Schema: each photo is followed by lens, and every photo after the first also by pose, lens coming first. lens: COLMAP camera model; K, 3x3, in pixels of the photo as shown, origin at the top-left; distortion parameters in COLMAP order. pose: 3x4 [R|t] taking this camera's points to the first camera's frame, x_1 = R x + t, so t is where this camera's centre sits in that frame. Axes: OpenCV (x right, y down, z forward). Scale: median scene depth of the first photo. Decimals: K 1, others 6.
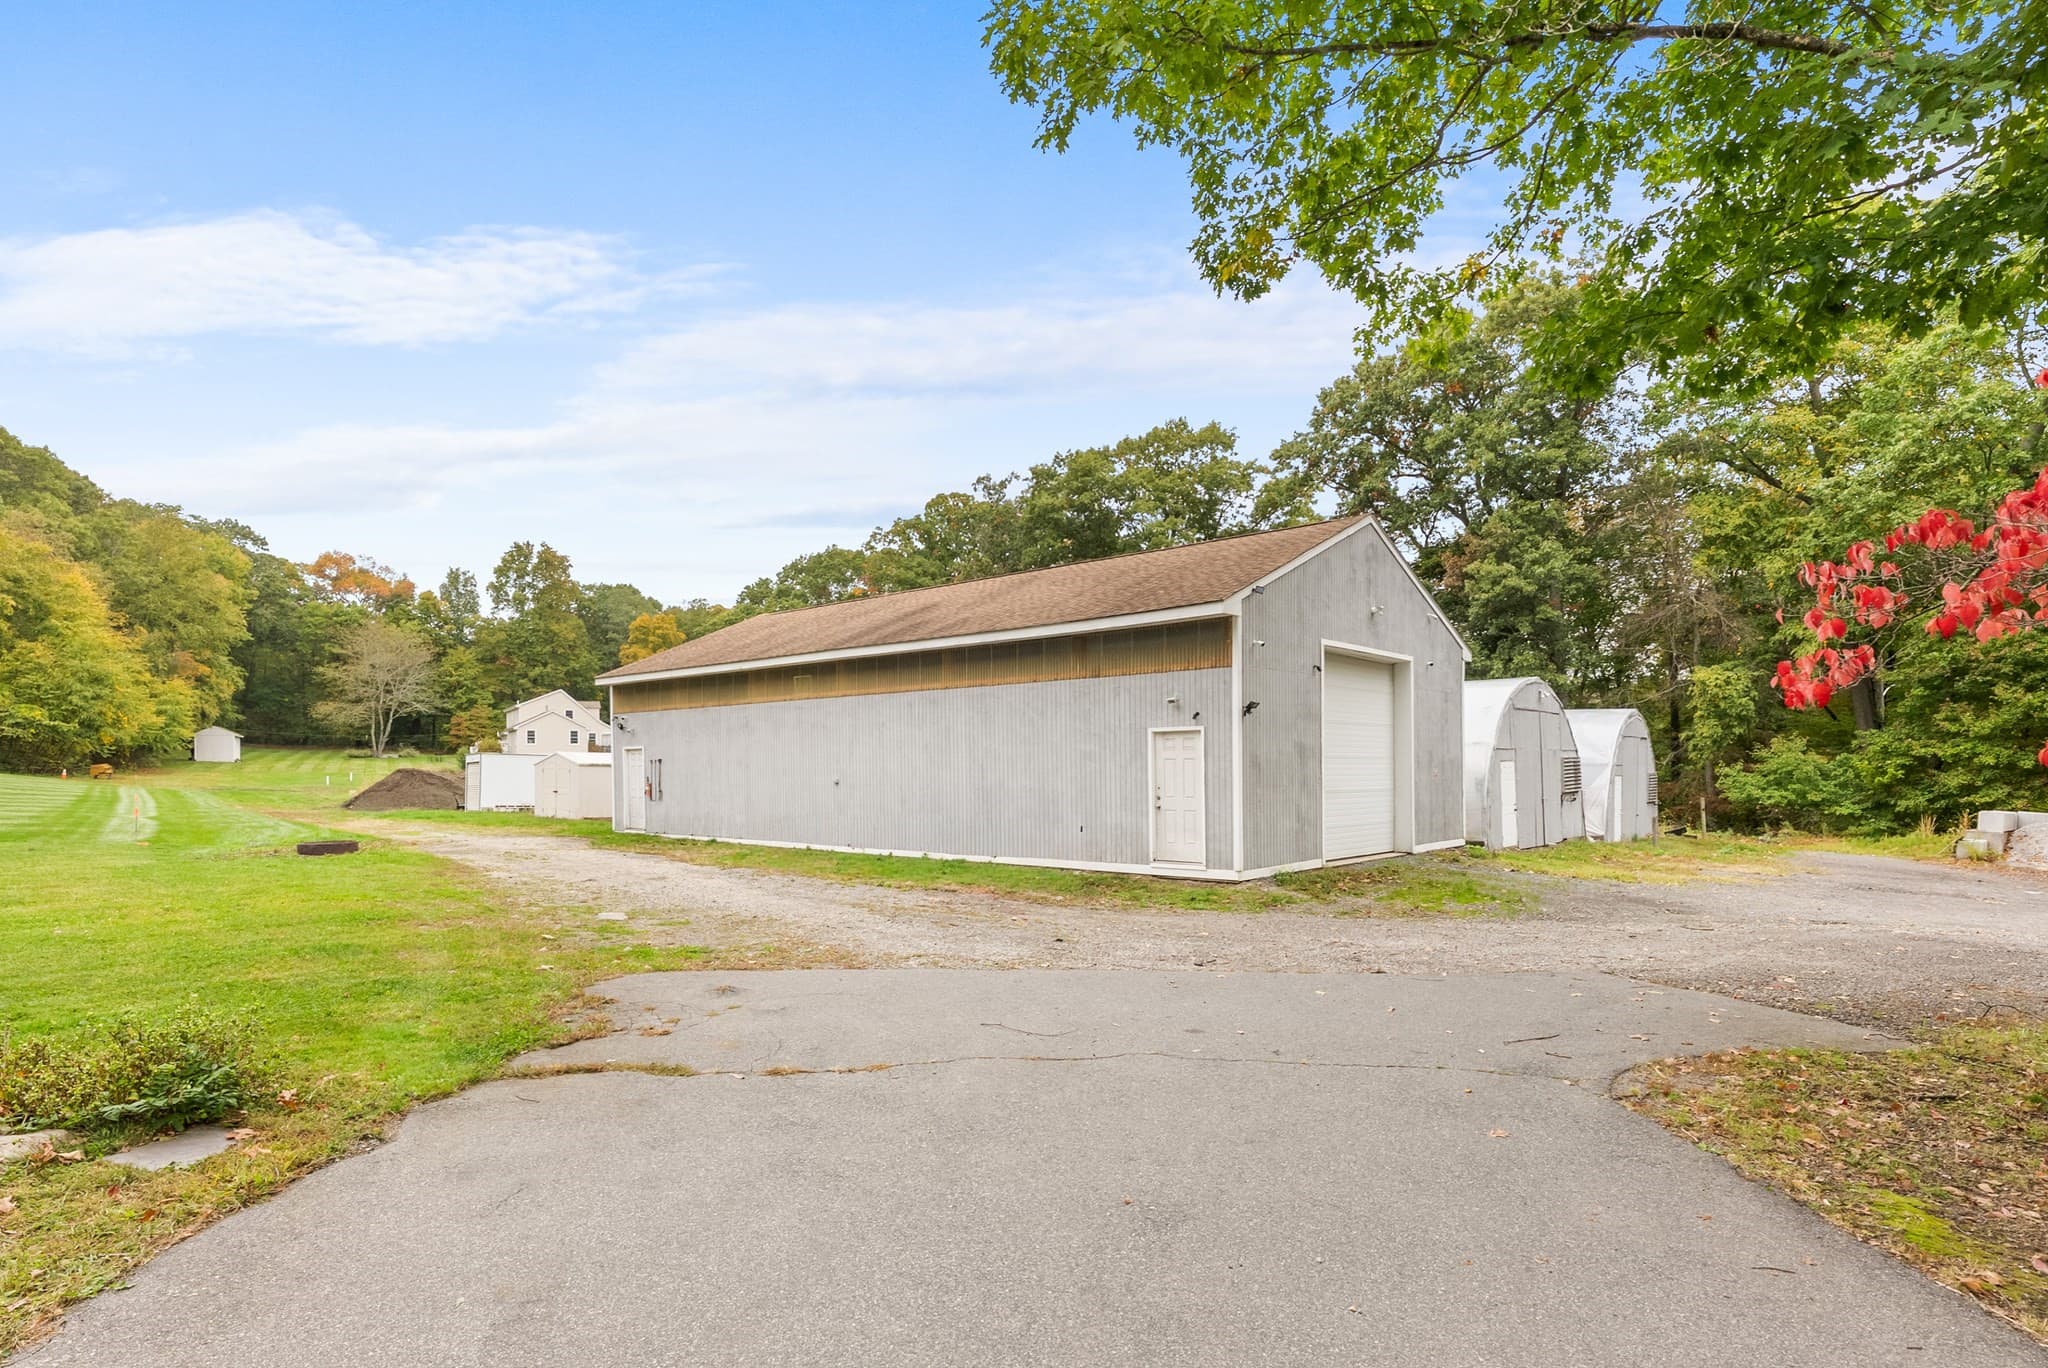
lens RADIAL K [[1078.1, 0, 1029.3], [0, 1078.1, 788.8], [0, 0, 1]] dist [0.000331, -0.004526]
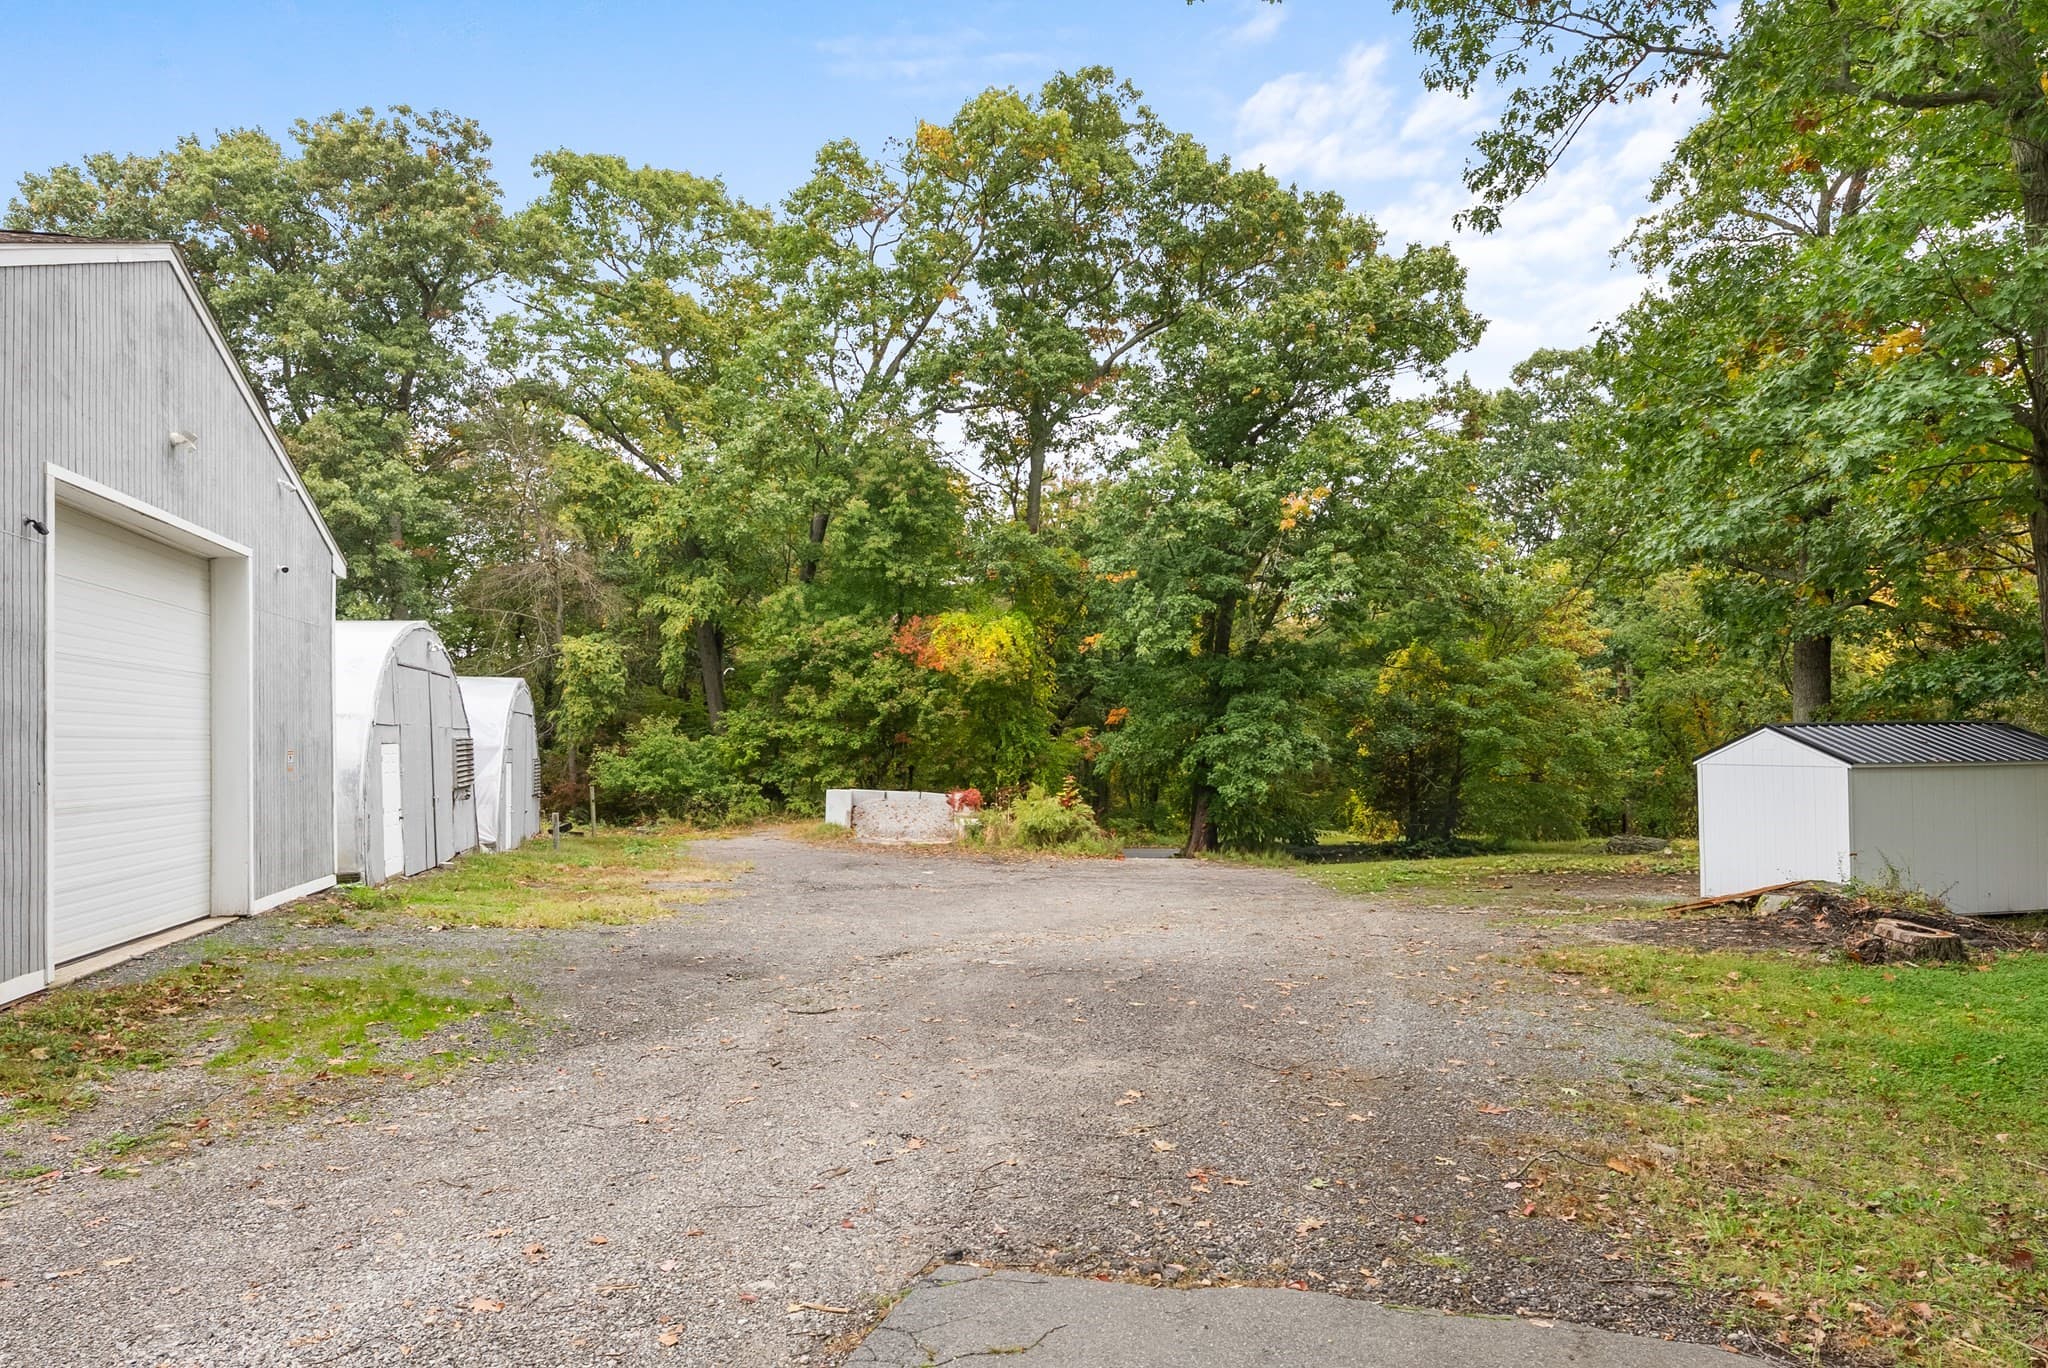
lens RADIAL K [[1184.2, 0, 1015.9], [0, 1184.2, 710.7], [0, 0, 1]] dist [0.002042, -0.000936]
pose [[0.569102, 0.018274, 0.822064, 0.032691], [0.027222, 0.998786, -0.041048, -0.002785], [-0.821816, 0.045739, 0.567914, 0.131818]]
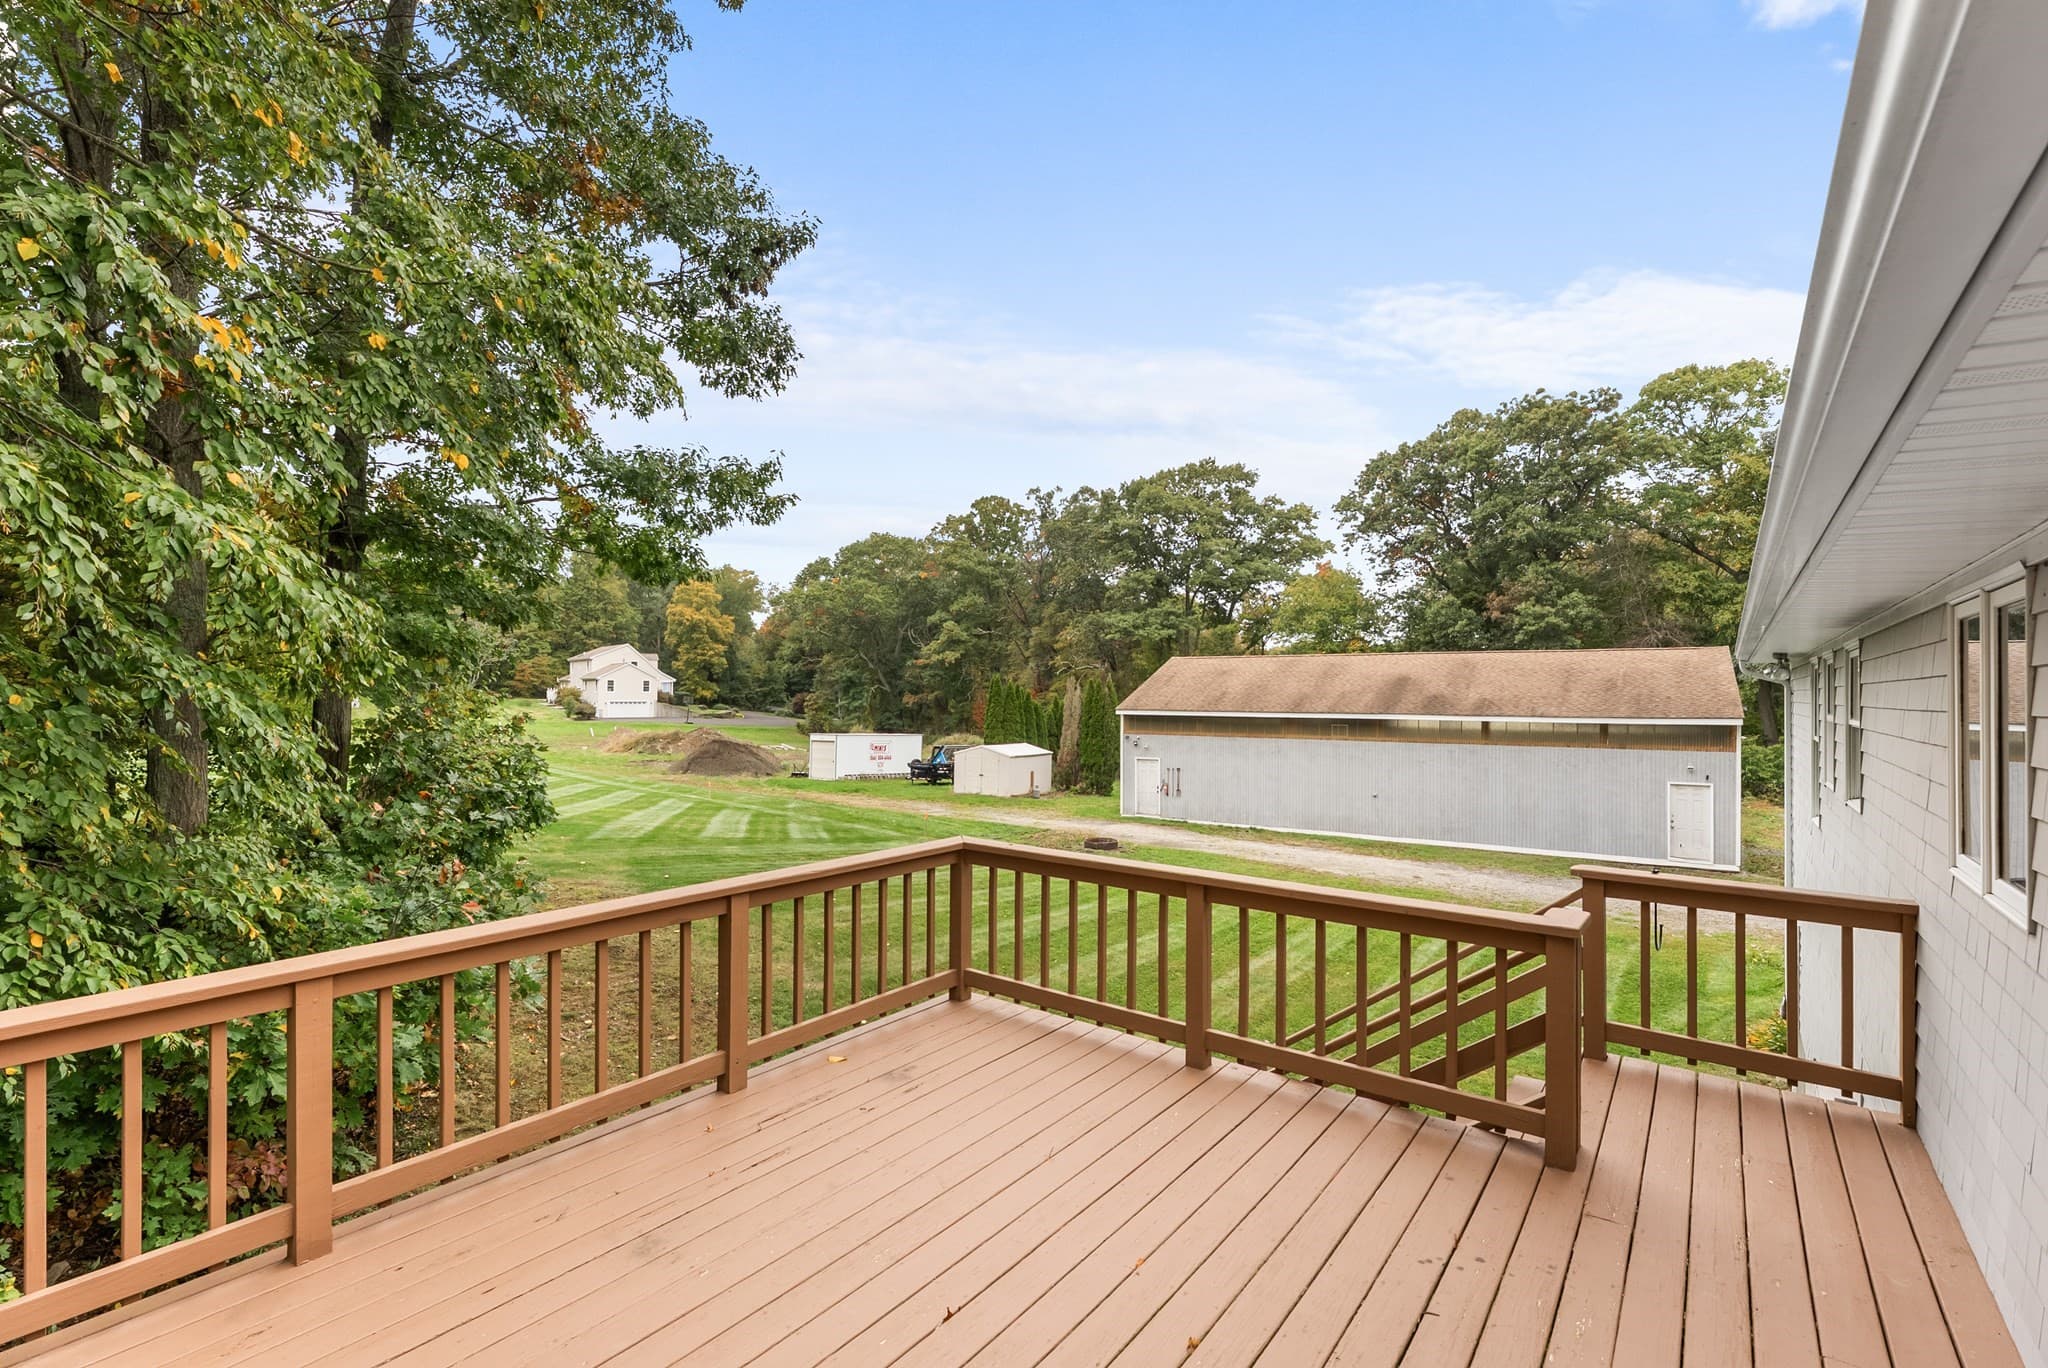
lens RADIAL K [[939.0, 0, 1025.2], [0, 939.0, 680.8], [0, 0, 1]] dist [0.001737, -0.000166]
pose [[0.990552, 0.016122, 0.136186, -0.354960], [-0.011158, 0.999248, -0.037138, -0.047516], [-0.136682, 0.035268, 0.989987, -0.121824]]
